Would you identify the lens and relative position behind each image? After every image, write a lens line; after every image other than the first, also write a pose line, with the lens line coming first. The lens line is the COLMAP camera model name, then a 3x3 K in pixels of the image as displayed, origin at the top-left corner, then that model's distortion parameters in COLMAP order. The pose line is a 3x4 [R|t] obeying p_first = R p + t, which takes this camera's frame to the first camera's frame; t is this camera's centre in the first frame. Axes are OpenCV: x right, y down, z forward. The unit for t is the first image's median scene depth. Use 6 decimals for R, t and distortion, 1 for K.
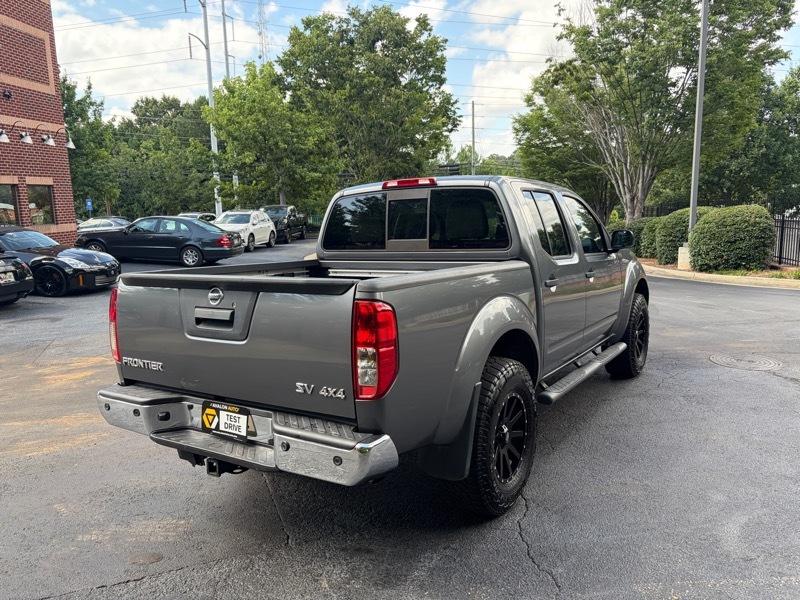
lens RADIAL K [[608.2, 0, 398.7], [0, 608.2, 291.4], [0, 0, 1]] dist [0.042493, -0.046660]
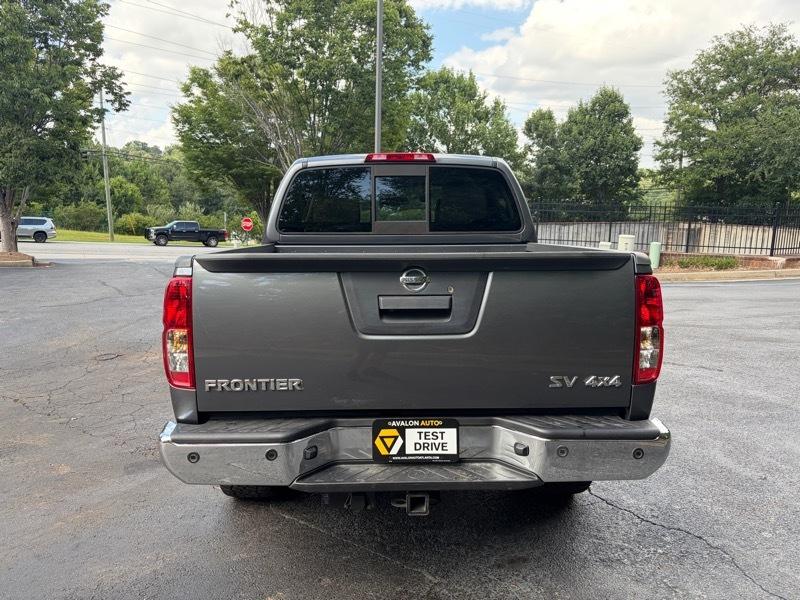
lens RADIAL K [[608.2, 0, 395.8], [0, 608.2, 300.5], [0, 0, 1]] dist [0.042493, -0.046660]
pose [[0.826628, -0.046370, 0.560836, -0.514514], [0.039060, 0.998924, 0.025019, 0.010117], [-0.561392, 0.001225, 0.827549, 0.265406]]
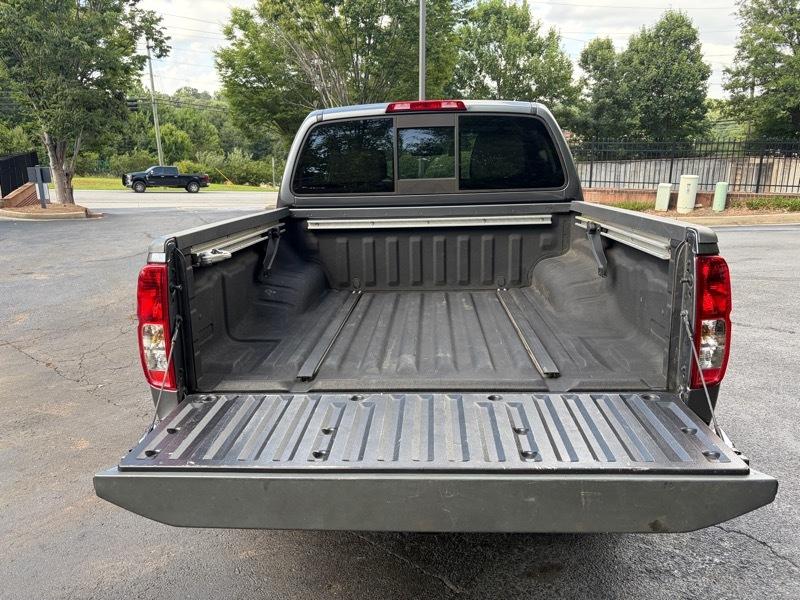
lens RADIAL K [[608.2, 0, 396.5], [0, 608.2, 296.4], [0, 0, 1]] dist [0.042493, -0.046660]
pose [[0.868857, -0.098760, 0.485112, -0.437535], [0.052729, 0.992787, 0.107673, -0.019918], [-0.492246, -0.067973, 0.867798, 0.317507]]
